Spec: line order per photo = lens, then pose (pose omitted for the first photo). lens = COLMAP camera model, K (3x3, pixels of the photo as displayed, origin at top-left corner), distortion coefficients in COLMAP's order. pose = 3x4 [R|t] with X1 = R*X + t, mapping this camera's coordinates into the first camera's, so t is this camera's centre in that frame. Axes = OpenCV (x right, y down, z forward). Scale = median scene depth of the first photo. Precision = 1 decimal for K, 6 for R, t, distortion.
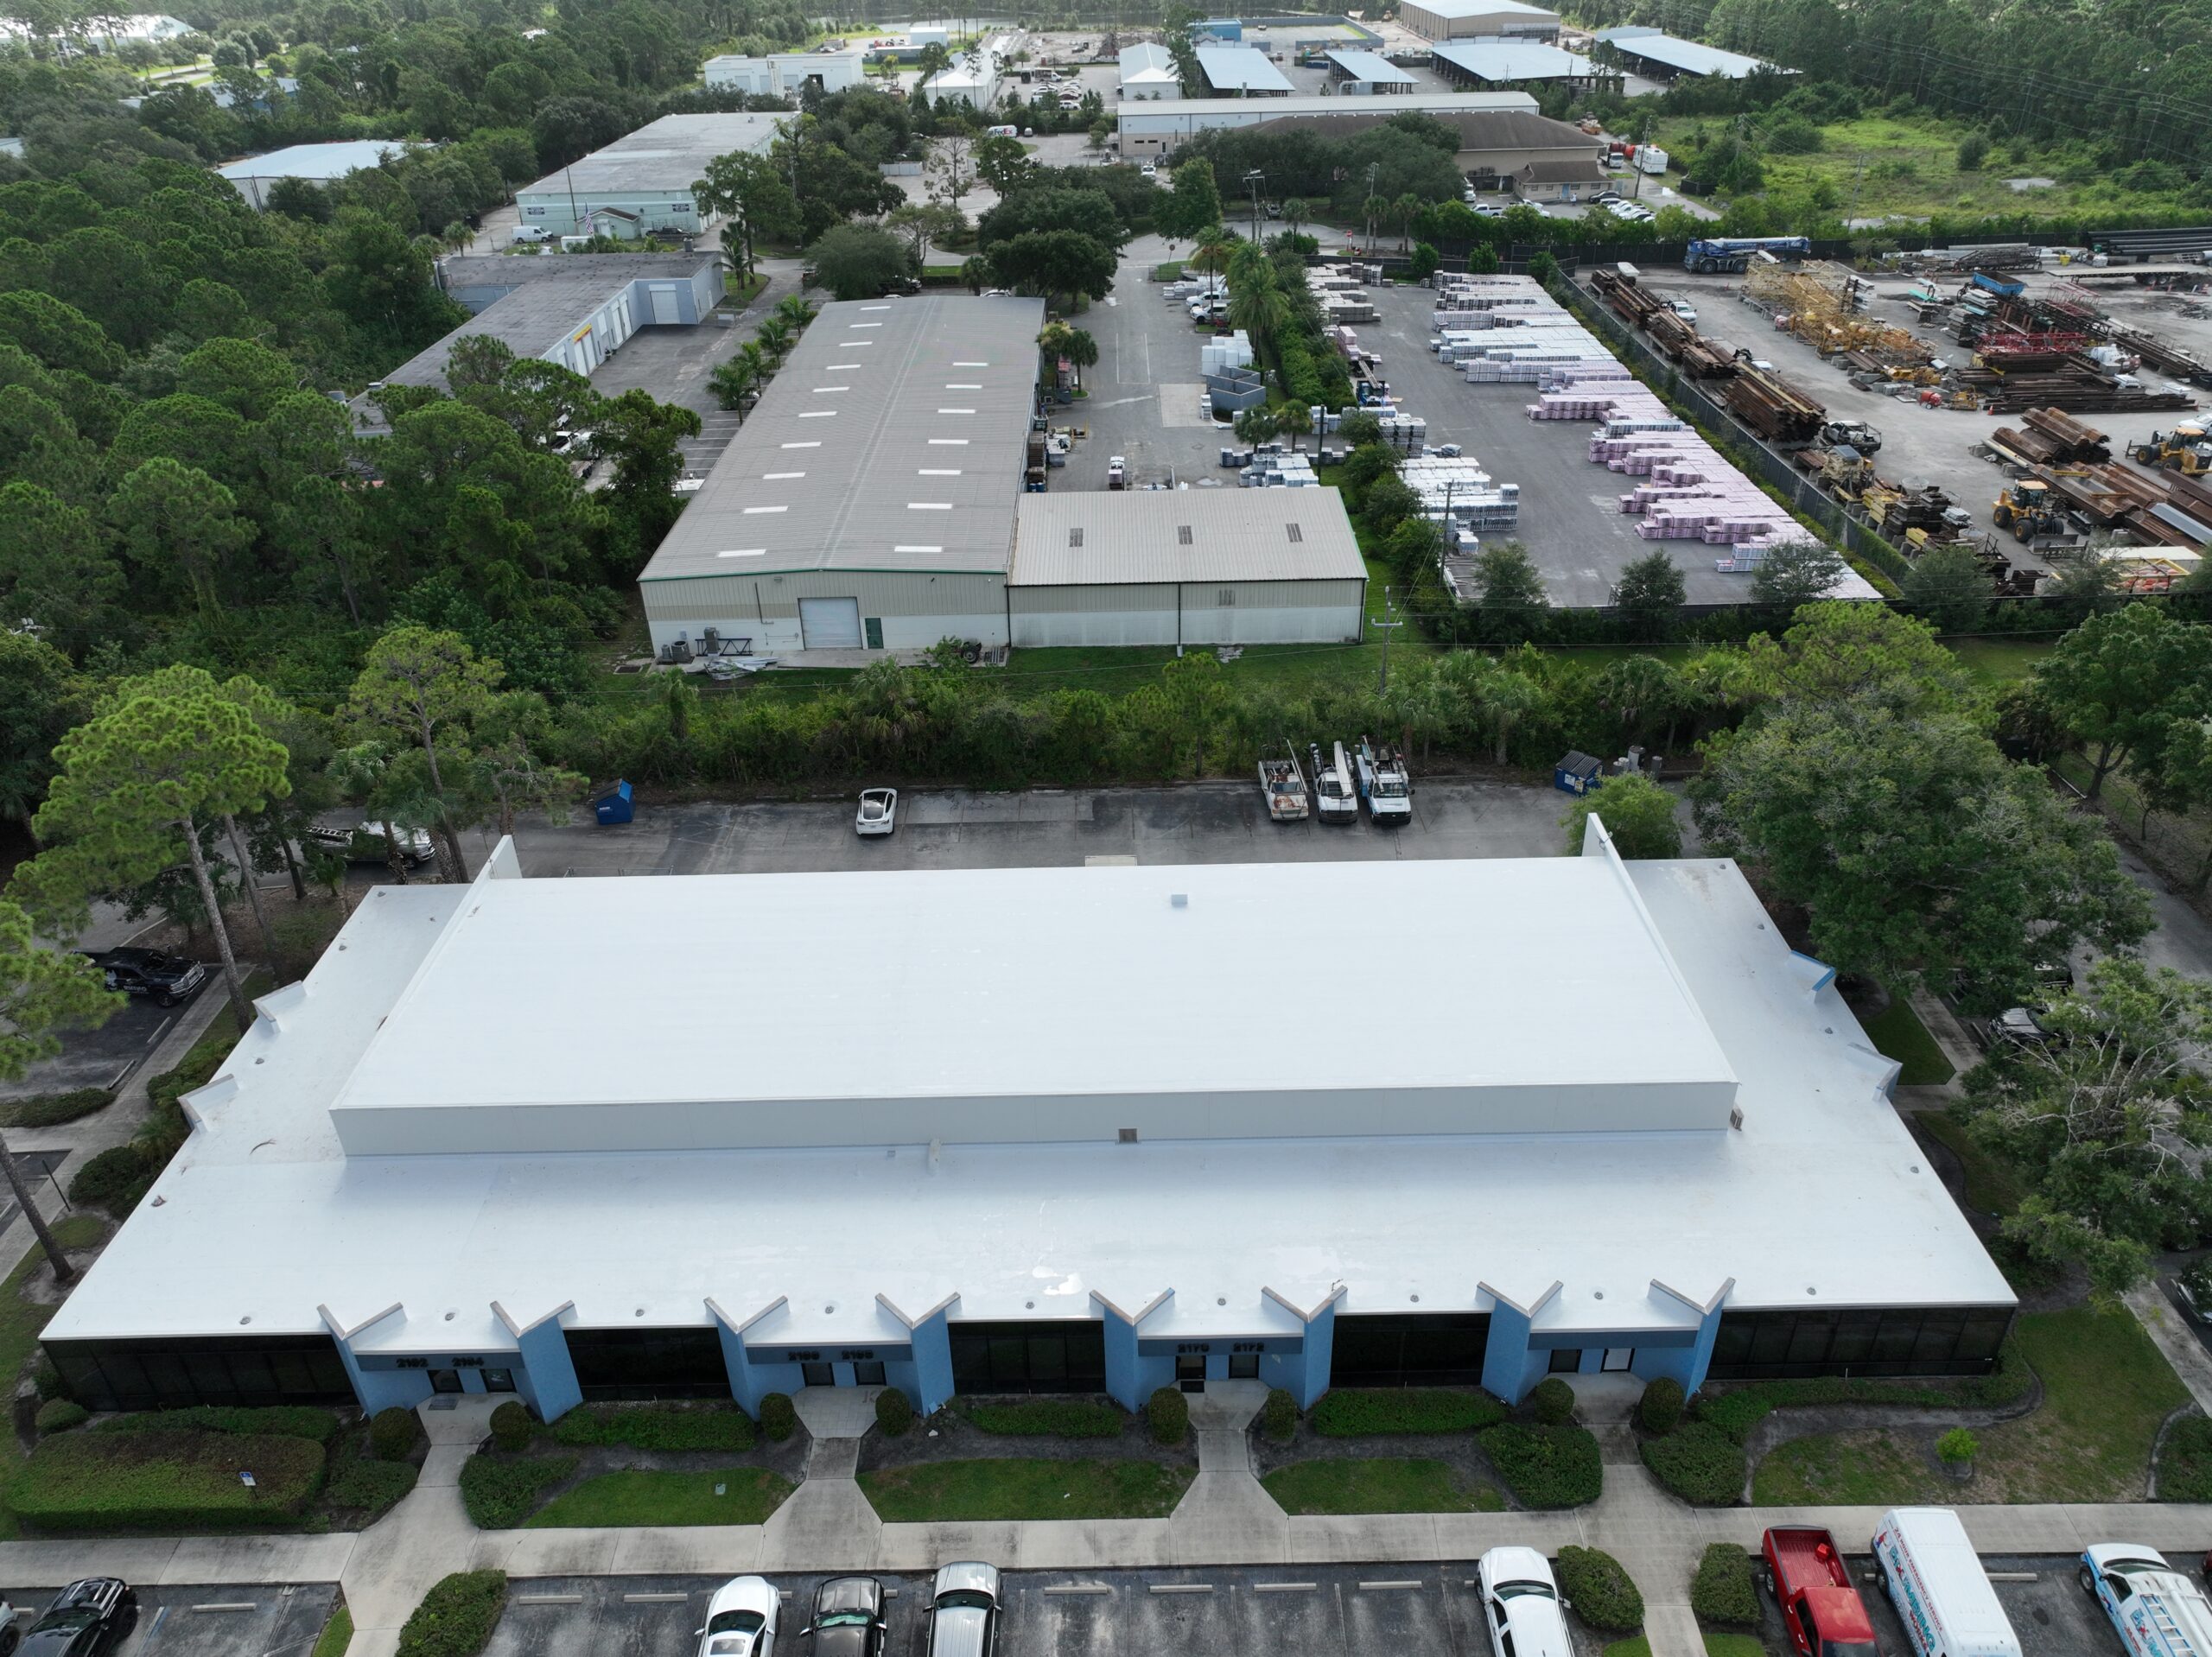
lens RADIAL K [[1556.4, 0, 1118.6], [0, 1556.4, 816.0], [0, 0, 1]] dist [-0.004661, 0.020907]
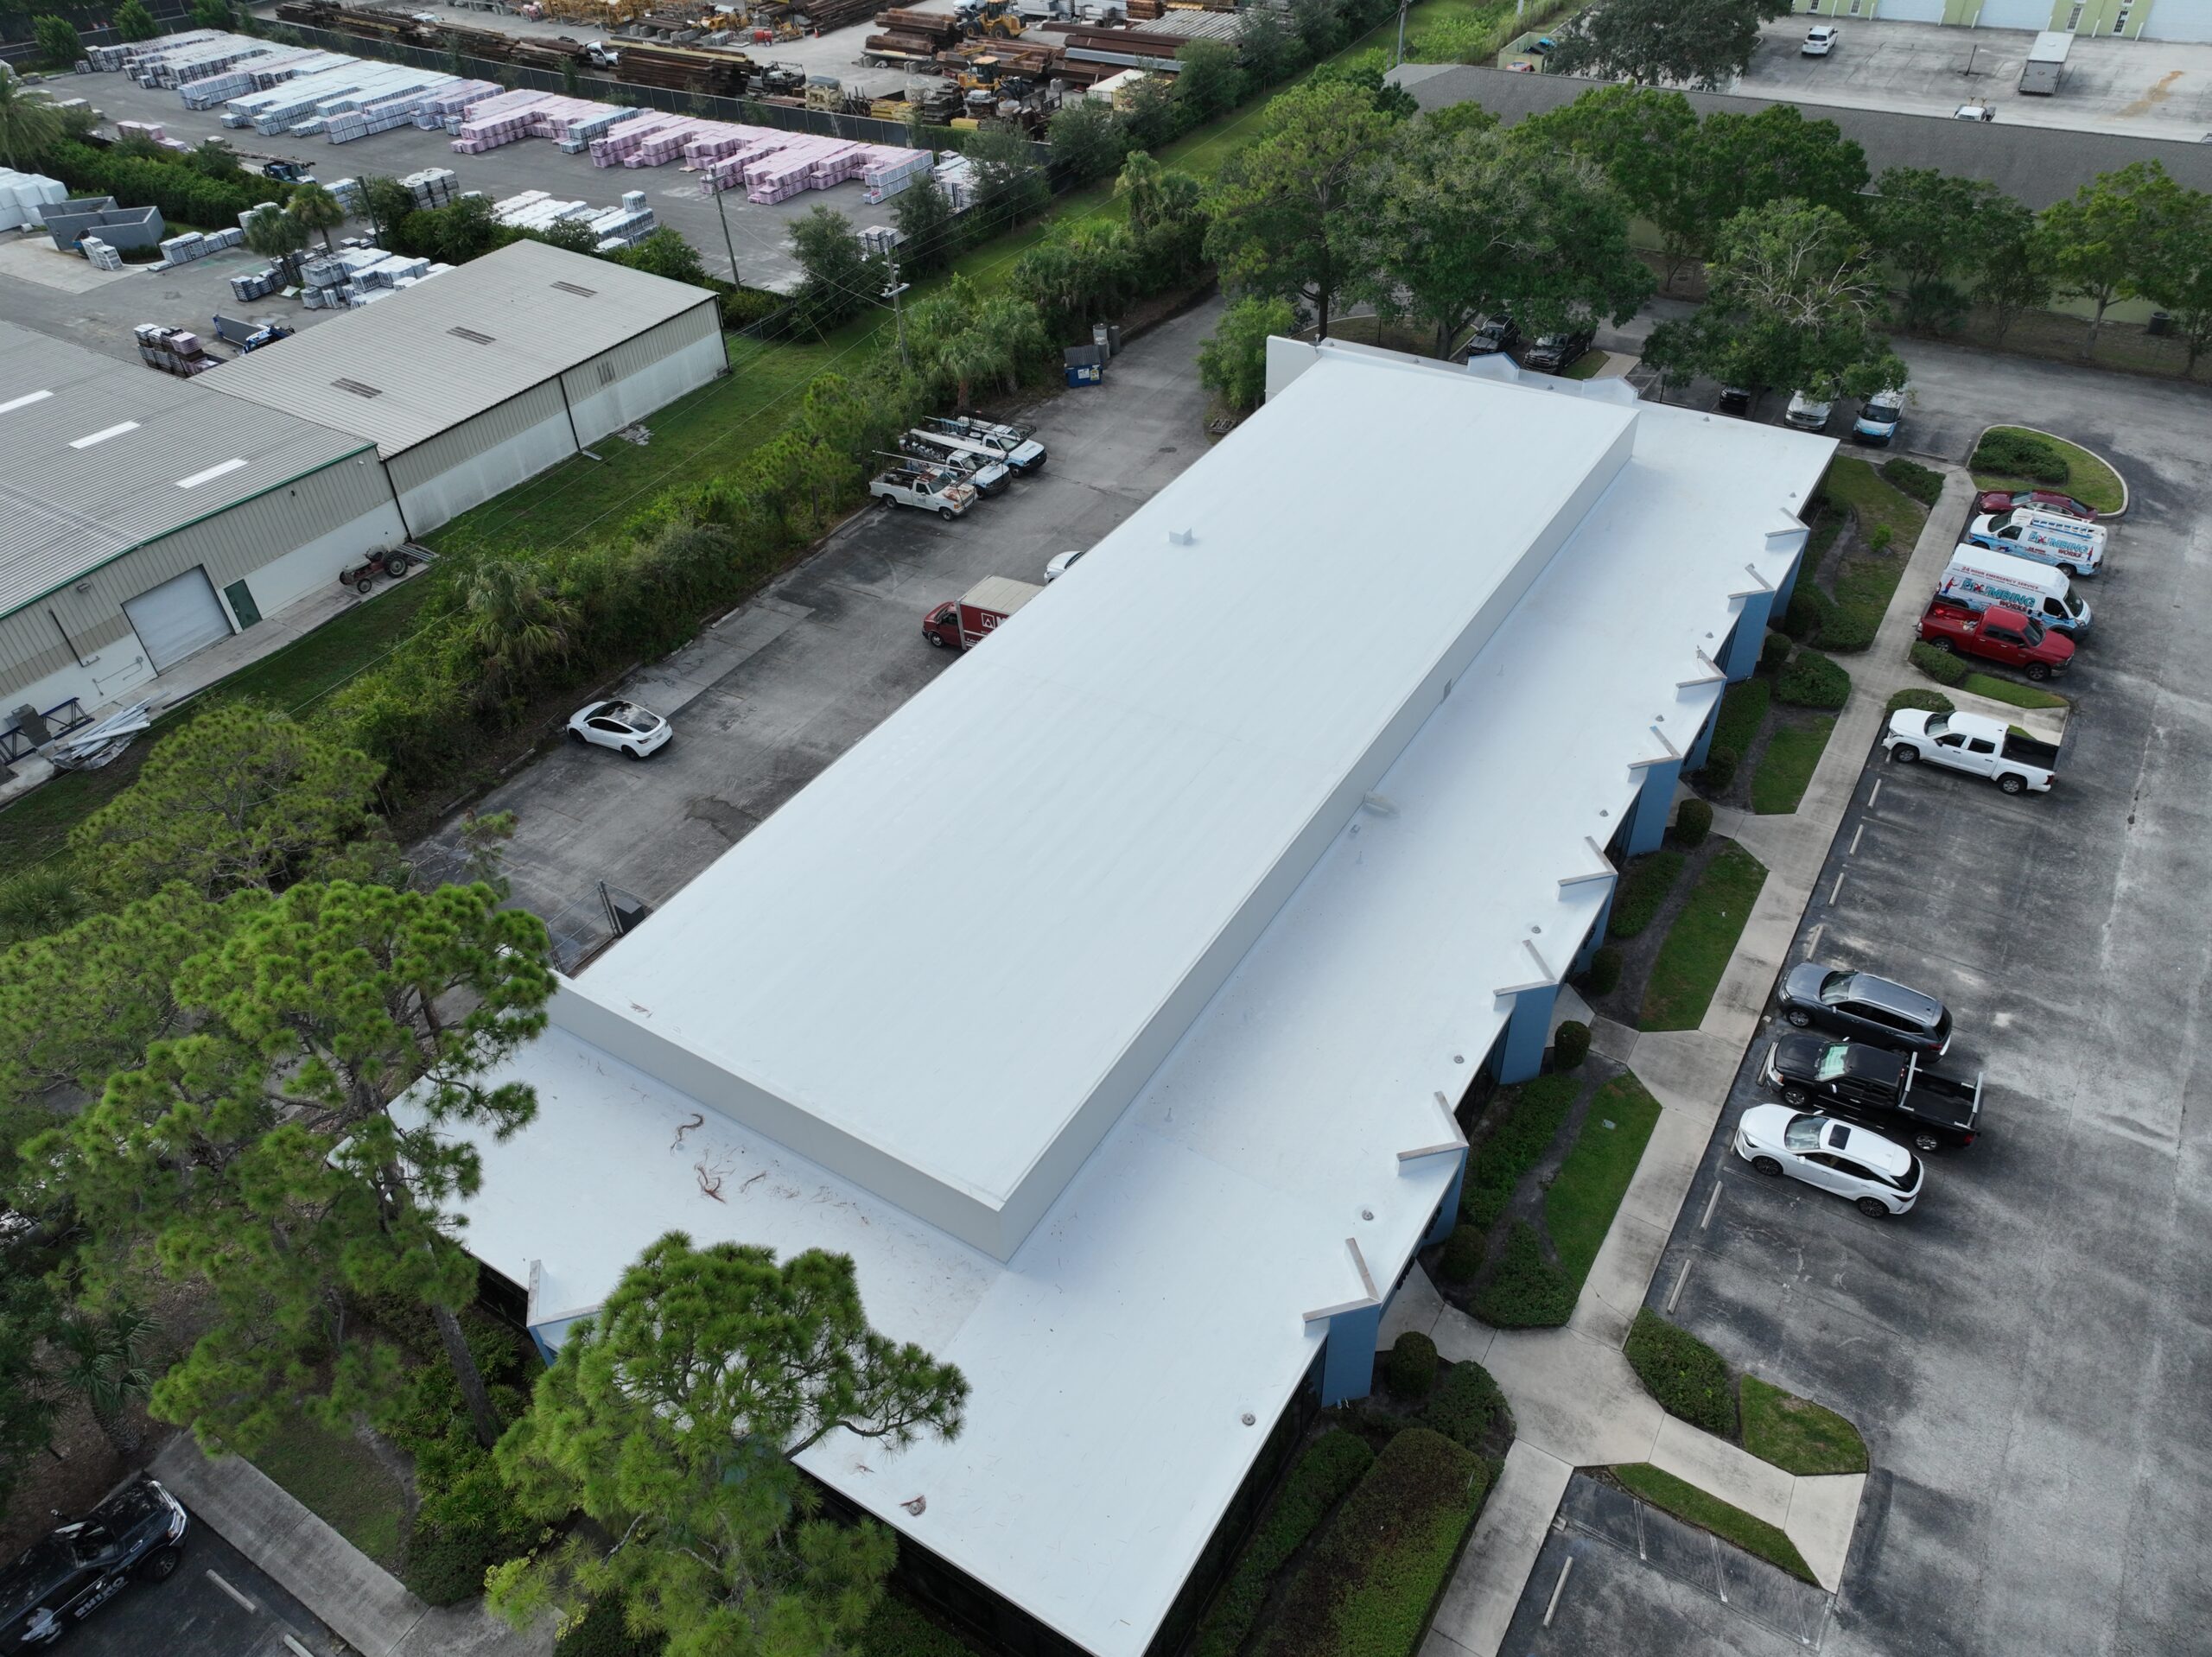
lens RADIAL K [[1556.4, 0, 1118.6], [0, 1556.4, 816.0], [0, 0, 1]] dist [-0.004661, 0.020907]
pose [[0.532087, -0.540644, 0.651604, -0.452639], [0.454958, 0.831612, 0.318489, -0.082384], [-0.714071, 0.126989, 0.688460, 0.254599]]
